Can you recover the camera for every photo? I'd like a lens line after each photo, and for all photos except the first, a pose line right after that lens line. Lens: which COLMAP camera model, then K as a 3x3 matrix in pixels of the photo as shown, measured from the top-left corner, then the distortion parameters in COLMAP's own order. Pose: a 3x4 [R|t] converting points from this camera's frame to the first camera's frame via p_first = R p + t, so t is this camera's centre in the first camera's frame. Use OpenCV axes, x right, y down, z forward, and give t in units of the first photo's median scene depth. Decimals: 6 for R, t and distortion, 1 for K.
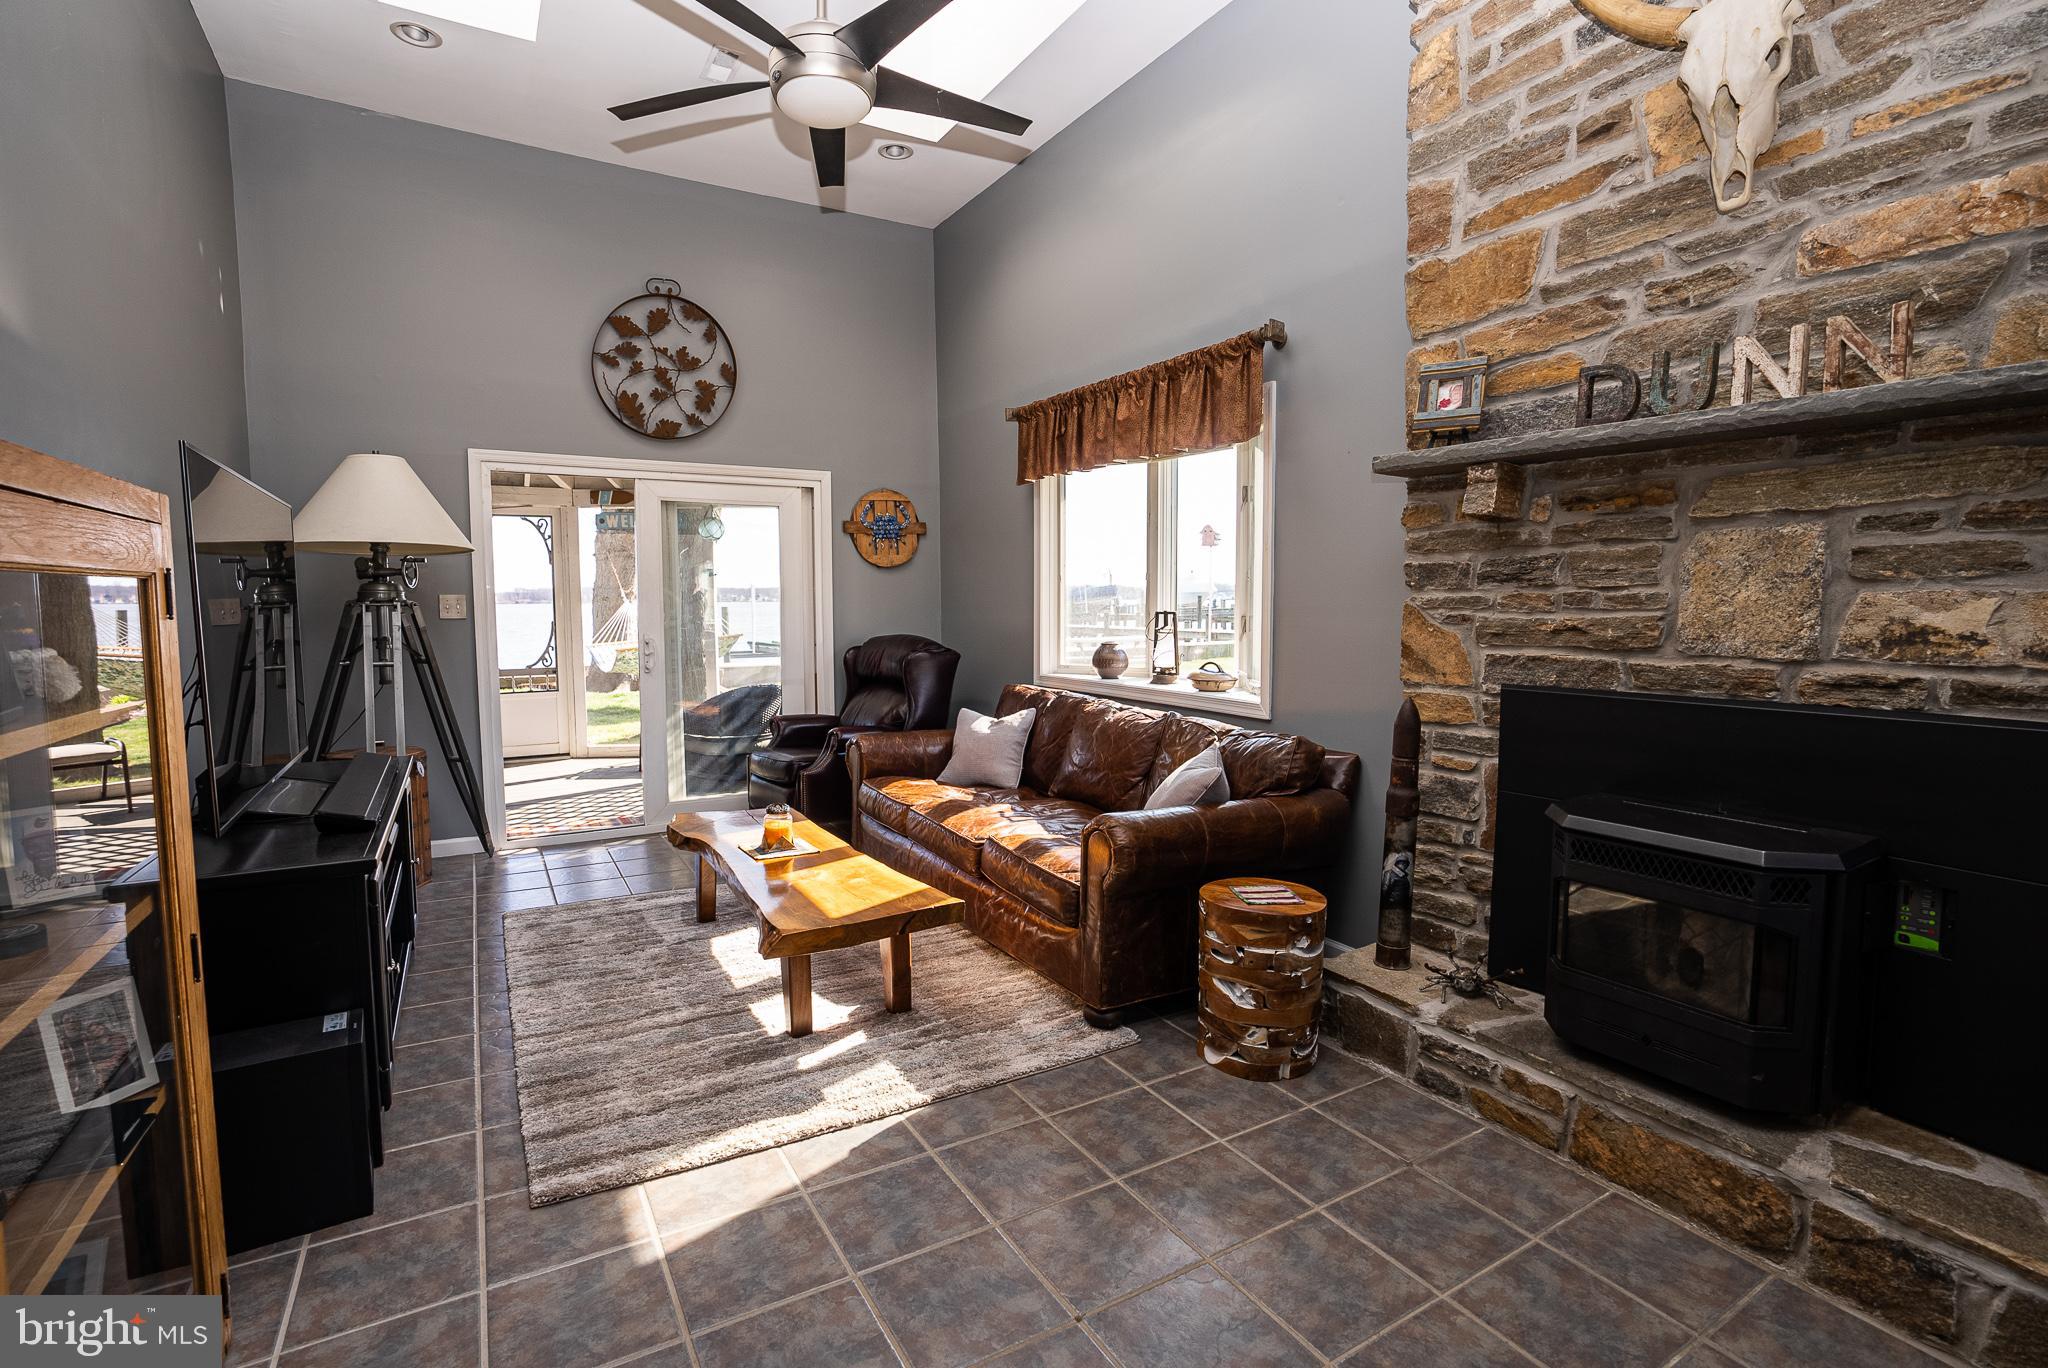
lens RADIAL K [[947.8, 0, 1019.1], [0, 947.8, 676.1], [0, 0, 1]] dist [-0.063671, 0.023193]
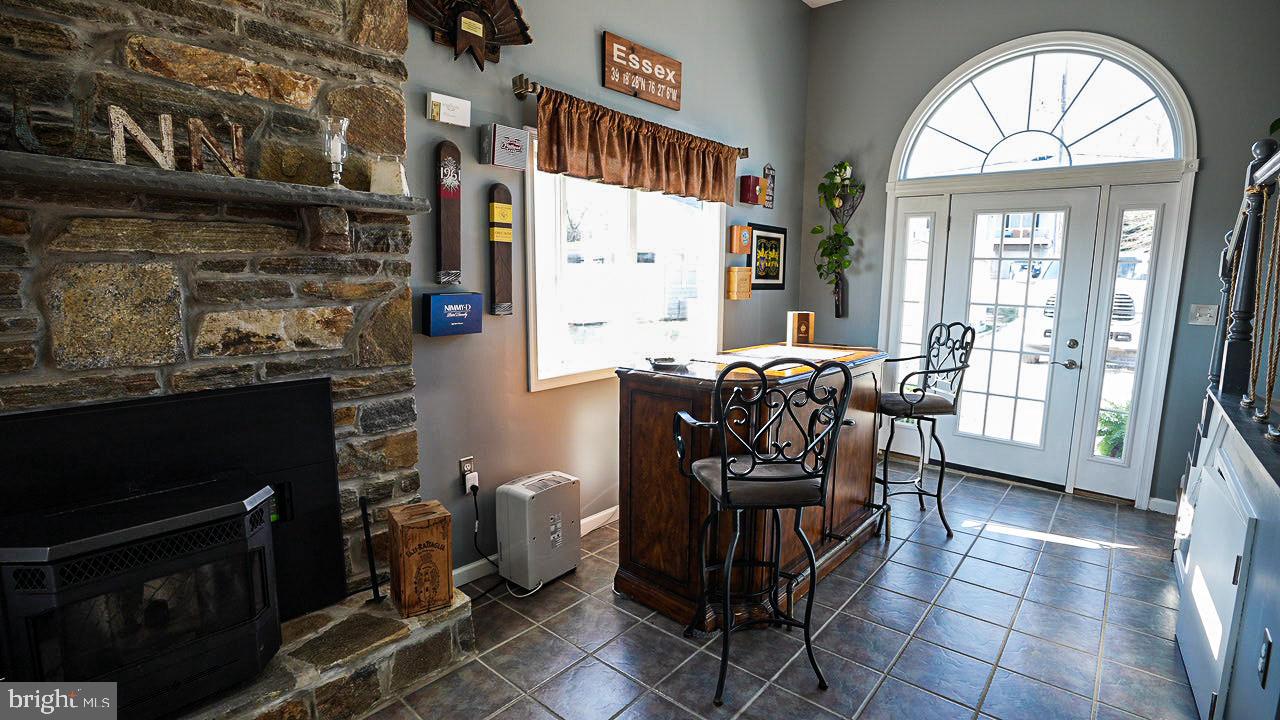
lens RADIAL K [[593.3, 0, 646.4], [0, 593.3, 354.7], [0, 0, 1]] dist [-0.068125, 0.028151]
pose [[-0.328654, -0.127486, 0.935807, -0.139747], [0.060166, 0.986009, 0.155456, -0.093284], [-0.942532, 0.107395, -0.316385, 0.467582]]
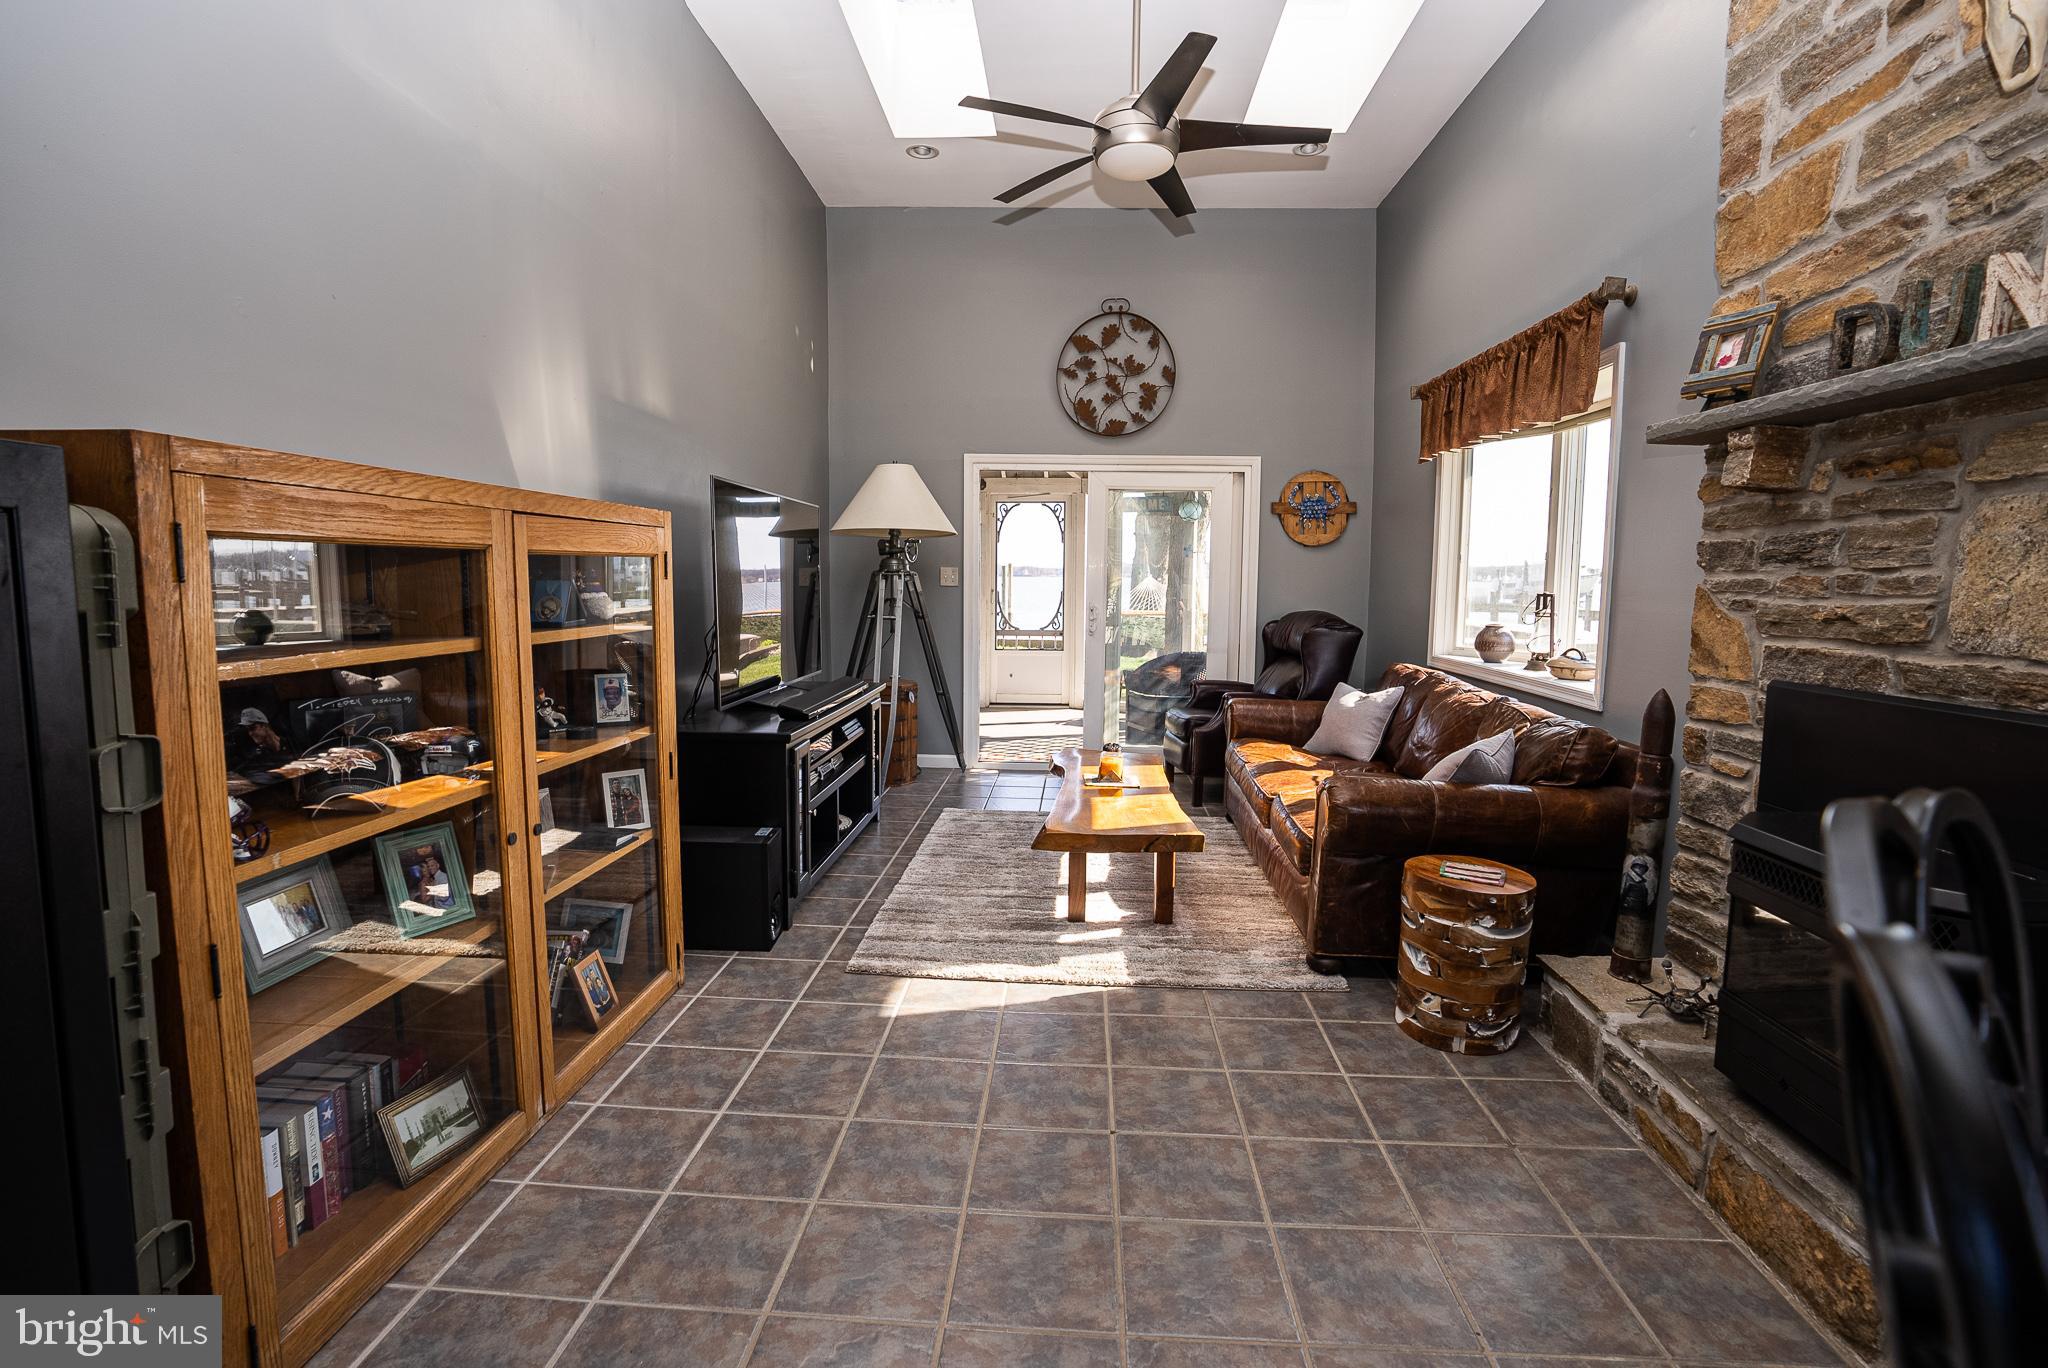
lens RADIAL K [[947.8, 0, 1019.1], [0, 947.8, 676.1], [0, 0, 1]] dist [-0.063671, 0.023193]
pose [[0.831405, 0.069965, -0.551245, 0.411705], [-0.057105, 0.997547, 0.040483, 0.010382], [0.552725, -0.002179, 0.833361, -0.101651]]
